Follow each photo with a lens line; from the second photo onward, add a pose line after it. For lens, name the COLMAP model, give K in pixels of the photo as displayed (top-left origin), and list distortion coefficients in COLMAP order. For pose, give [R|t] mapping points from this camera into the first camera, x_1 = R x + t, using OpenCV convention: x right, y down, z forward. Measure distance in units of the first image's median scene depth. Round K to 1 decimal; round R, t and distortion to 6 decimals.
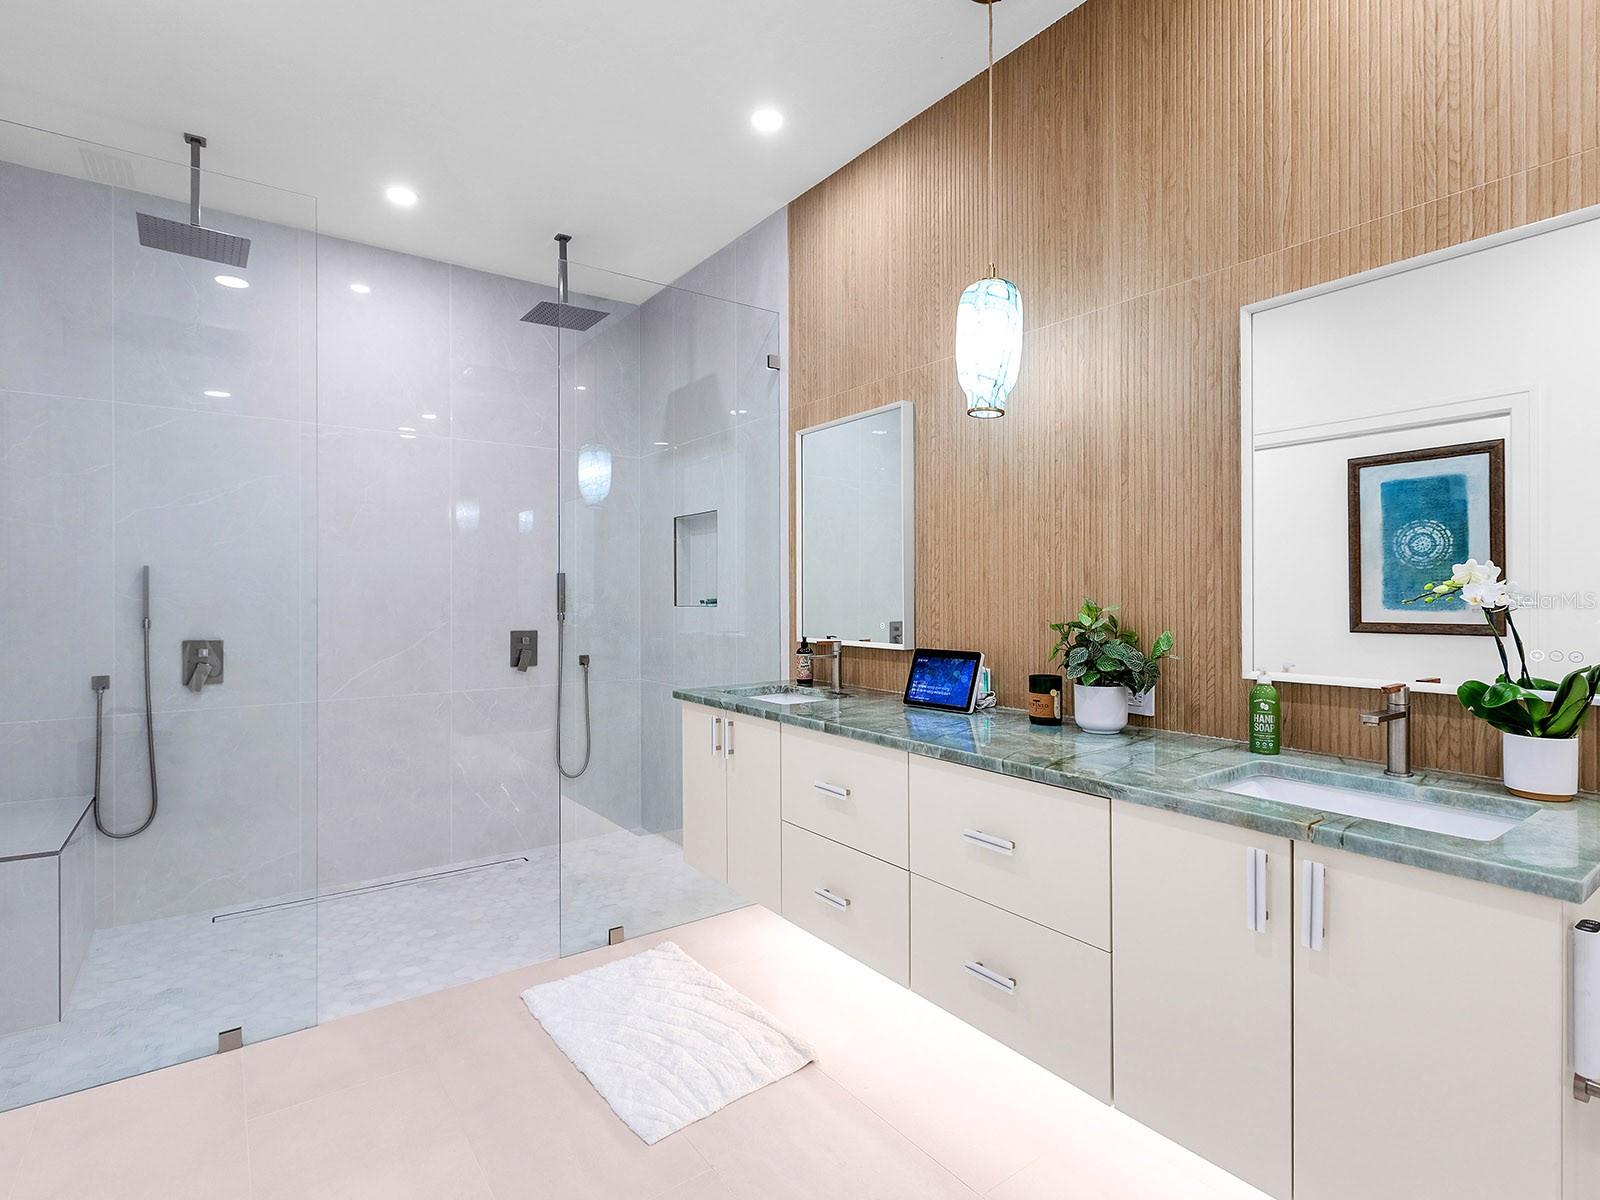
lens RADIAL K [[800.1, 0, 815.9], [0, 800.1, 599.9], [0, 0, 1]] dist [0.000274, 0.000297]
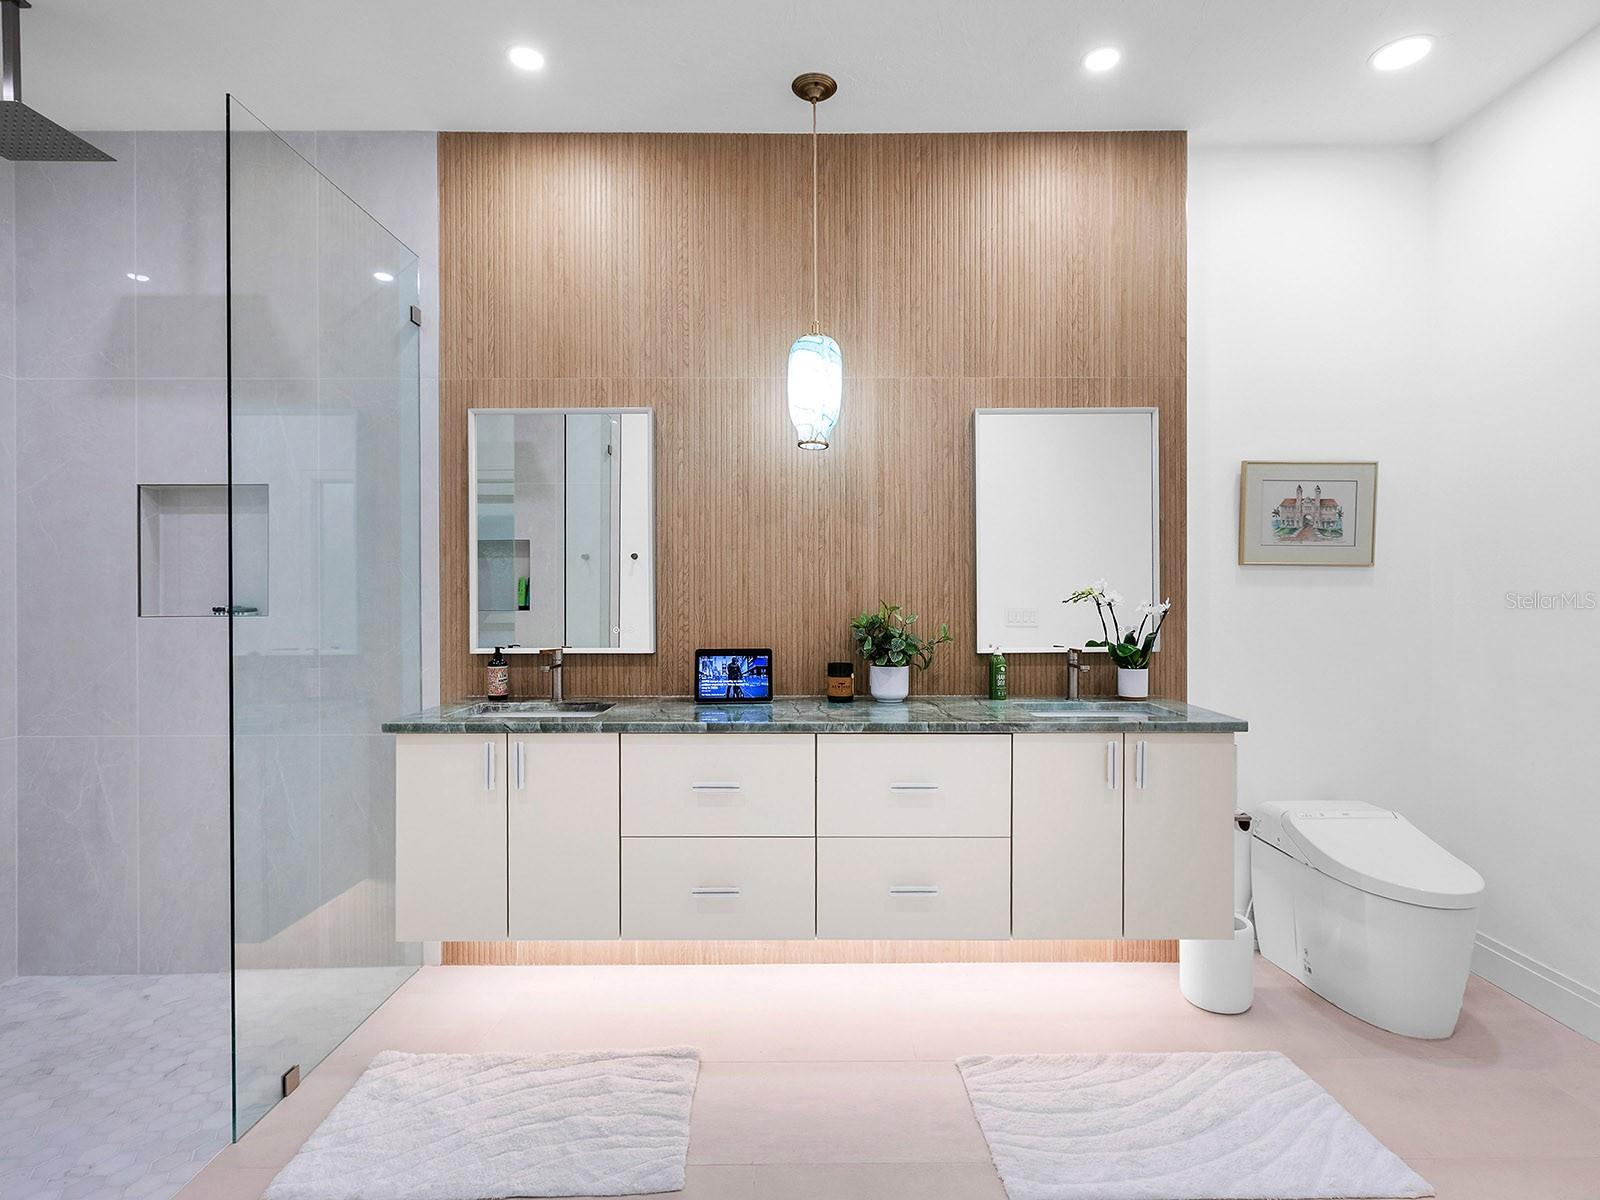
lens RADIAL K [[836.7, 0, 803.9], [0, 836.7, 604.5], [0, 0, 1]] dist [0.000602, -0.000123]
pose [[0.596812, -0.005682, 0.802361, -0.775243], [0.007289, 0.999972, 0.001660, 0.000716], [-0.802348, 0.004858, 0.596837, 0.260773]]
